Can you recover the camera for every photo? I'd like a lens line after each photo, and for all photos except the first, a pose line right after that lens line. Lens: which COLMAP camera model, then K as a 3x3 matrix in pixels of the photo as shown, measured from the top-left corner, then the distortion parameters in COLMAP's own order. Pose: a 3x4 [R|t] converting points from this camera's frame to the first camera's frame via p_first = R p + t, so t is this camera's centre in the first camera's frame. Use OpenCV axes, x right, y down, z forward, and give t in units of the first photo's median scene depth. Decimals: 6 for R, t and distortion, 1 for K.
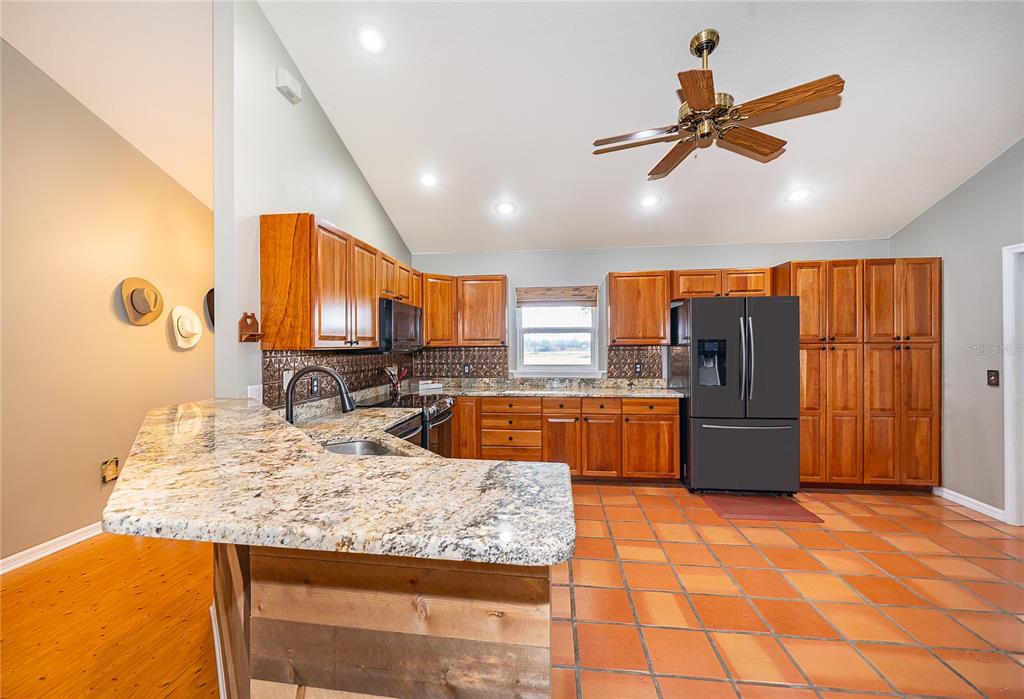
lens RADIAL K [[425.8, 0, 510.2], [0, 425.8, 346.6], [0, 0, 1]] dist [0.001747, 0.000016]
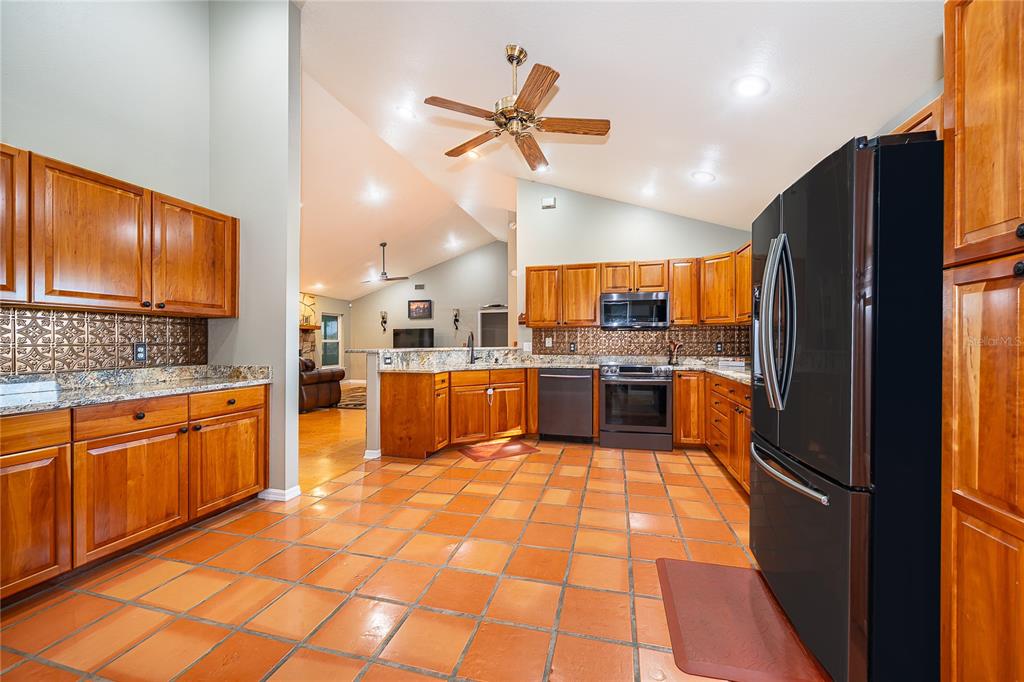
lens RADIAL K [[404.4, 0, 510.2], [0, 404.4, 340.6], [0, 0, 1]] dist [-0.003502, -0.000732]
pose [[-0.145041, 0.002023, -0.989424, 0.963533], [-0.000213, 0.999998, 0.002076, 0.042724], [0.989426, 0.000512, -0.145040, 0.708400]]
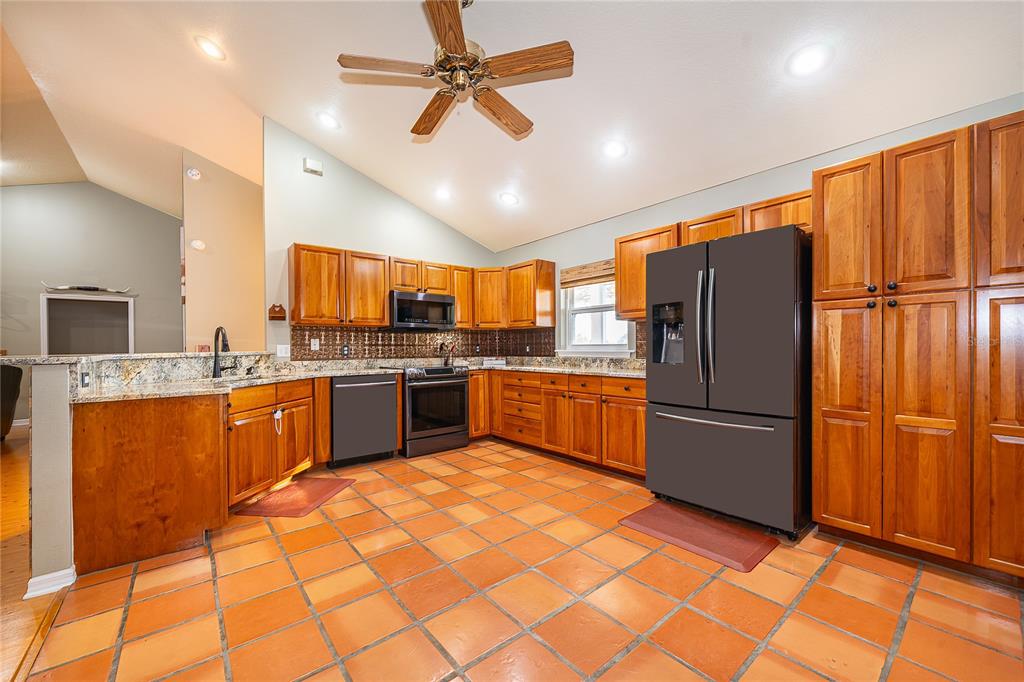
lens RADIAL K [[404.4, 0, 515.1], [0, 404.4, 346.9], [0, 0, 1]] dist [-0.003502, -0.000732]
pose [[0.723061, -0.000549, -0.690784, 0.729512], [0.002591, 0.999995, 0.001917, 0.056128], [0.690779, -0.003175, 0.723059, 0.258317]]
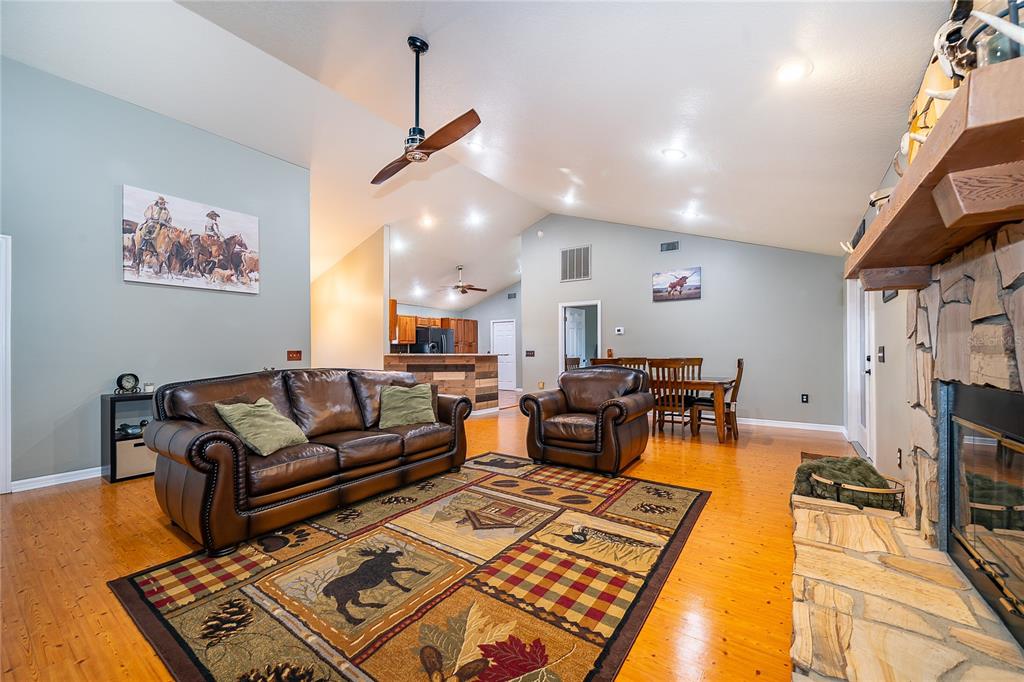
lens RADIAL K [[404.4, 0, 512.3], [0, 404.4, 357.2], [0, 0, 1]] dist [-0.003502, -0.000732]
pose [[0.473052, -0.004405, 0.881024, -1.596761], [0.003099, 0.999990, 0.003336, 0.074131], [-0.881029, 0.001153, 0.473060, -0.739364]]
